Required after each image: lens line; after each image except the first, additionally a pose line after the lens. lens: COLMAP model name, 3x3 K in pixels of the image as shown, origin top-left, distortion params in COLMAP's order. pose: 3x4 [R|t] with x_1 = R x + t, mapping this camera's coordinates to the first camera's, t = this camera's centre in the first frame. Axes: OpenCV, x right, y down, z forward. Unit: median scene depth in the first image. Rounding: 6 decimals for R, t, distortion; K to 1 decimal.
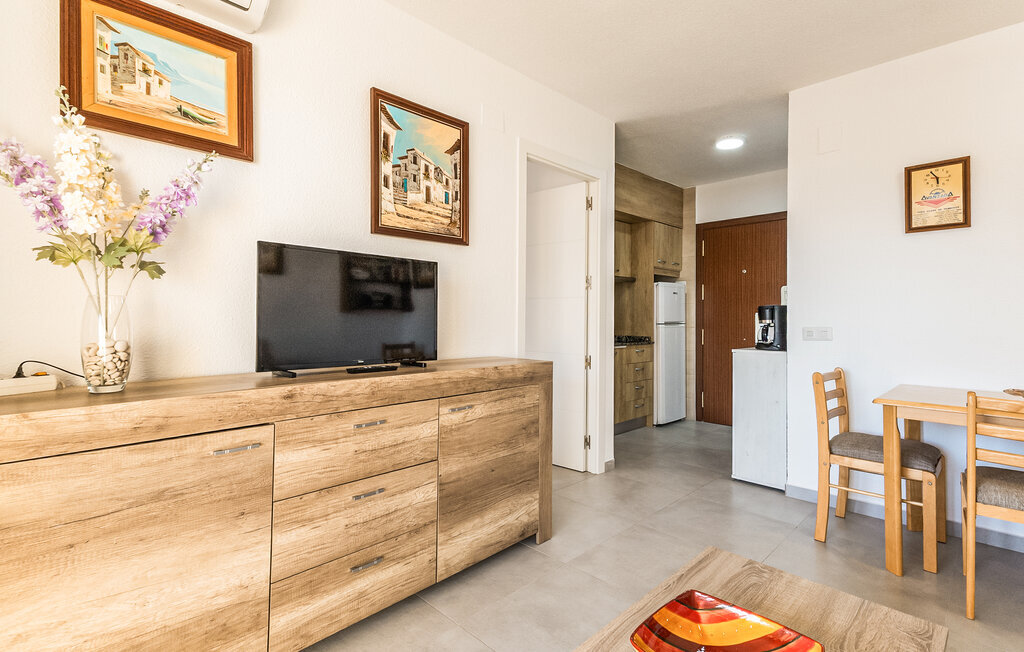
lens RADIAL K [[474.1, 0, 511.3], [0, 474.1, 318.0], [0, 0, 1]] dist [0.018416, -0.005435]
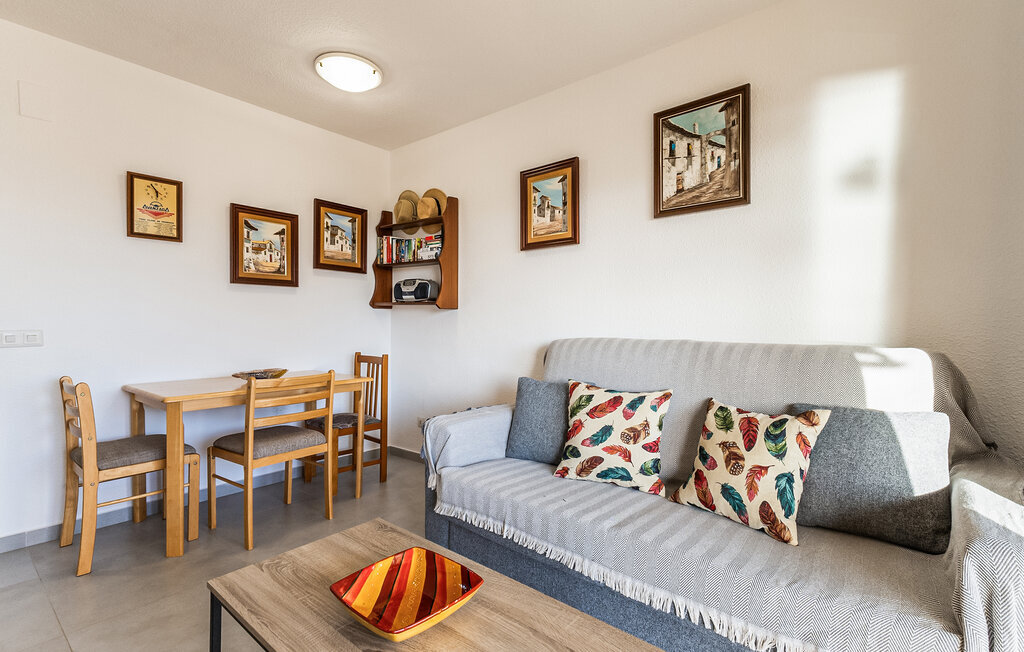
lens RADIAL K [[474.1, 0, 518.7], [0, 474.1, 323.9], [0, 0, 1]] dist [0.018416, -0.005435]
pose [[-0.106551, -0.012140, 0.994233, -0.347682], [-0.007509, 0.999907, 0.011405, -0.010232], [-0.994279, -0.006250, -0.106633, 0.349724]]
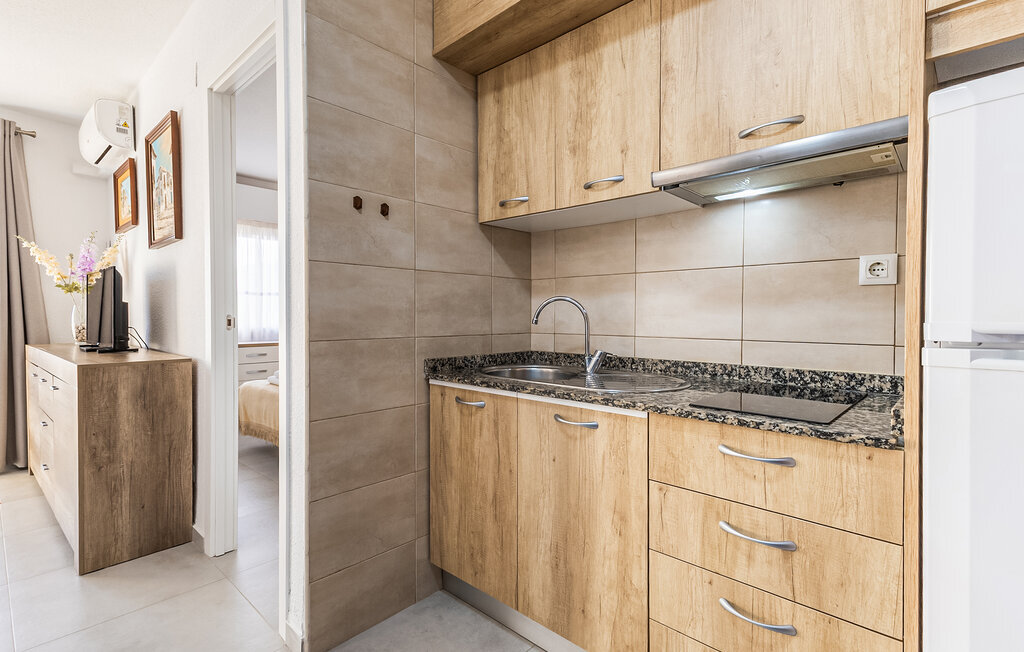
lens RADIAL K [[474.1, 0, 512.8], [0, 474.1, 327.3], [0, 0, 1]] dist [0.018416, -0.005435]
pose [[0.063929, 0.022342, -0.997704, 1.010850], [0.000708, 0.999748, 0.022433, 0.005936], [0.997954, -0.002140, 0.063897, 1.803637]]
